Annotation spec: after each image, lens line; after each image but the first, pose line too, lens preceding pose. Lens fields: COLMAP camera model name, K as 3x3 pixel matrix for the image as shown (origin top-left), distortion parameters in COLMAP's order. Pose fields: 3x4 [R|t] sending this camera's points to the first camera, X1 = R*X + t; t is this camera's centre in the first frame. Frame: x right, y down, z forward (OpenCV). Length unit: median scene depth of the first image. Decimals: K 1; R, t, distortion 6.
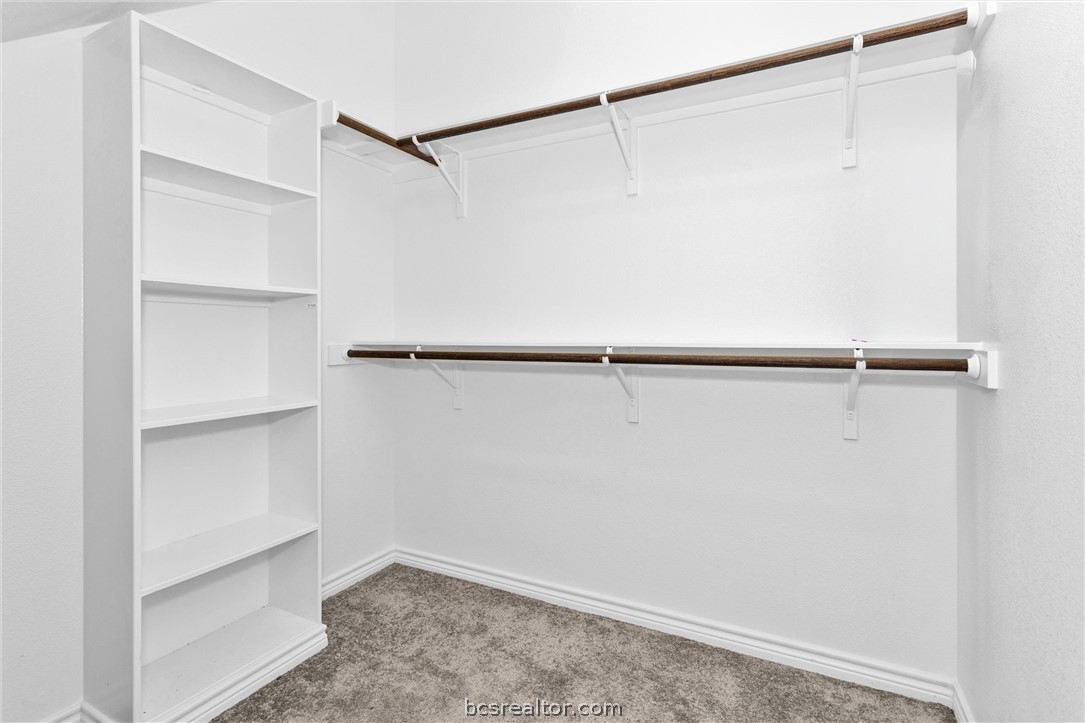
lens RADIAL K [[523.6, 0, 543.6], [0, 523.6, 332.8], [0, 0, 1]] dist [0.000399, -0.000036]
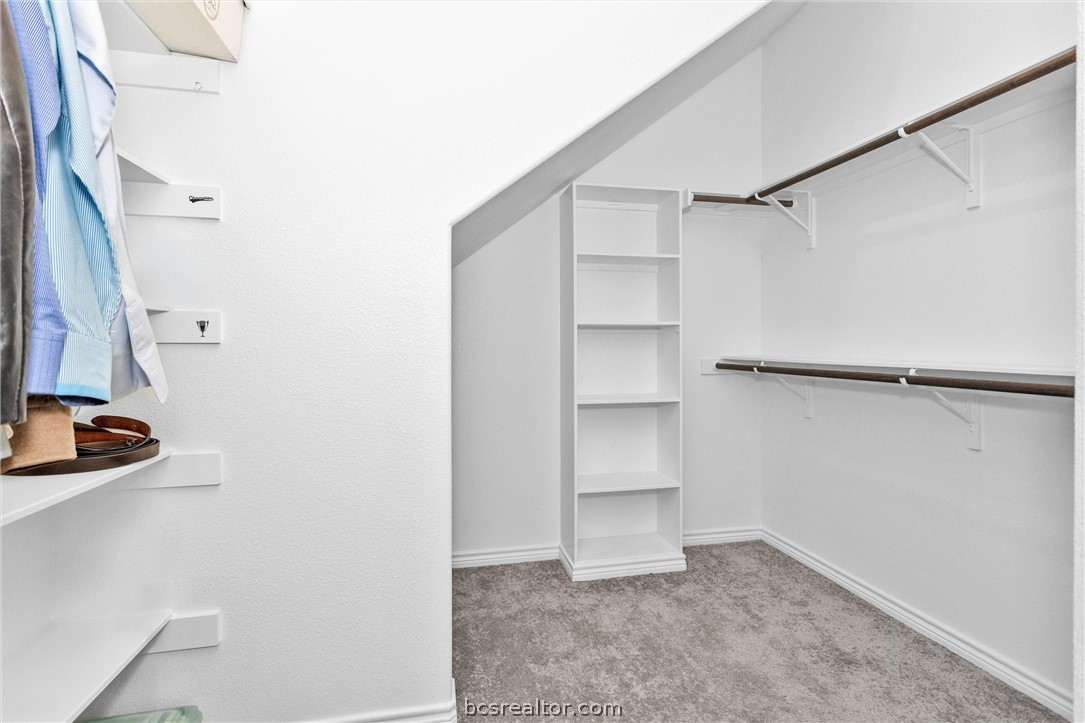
lens RADIAL K [[523.6, 0, 543.6], [0, 523.6, 332.8], [0, 0, 1]] dist [0.000399, -0.000036]
pose [[0.636807, -0.016535, -0.770846, 0.432834], [0.004816, 0.999836, -0.017468, -0.027091], [0.771008, 0.007411, 0.636782, -0.208725]]
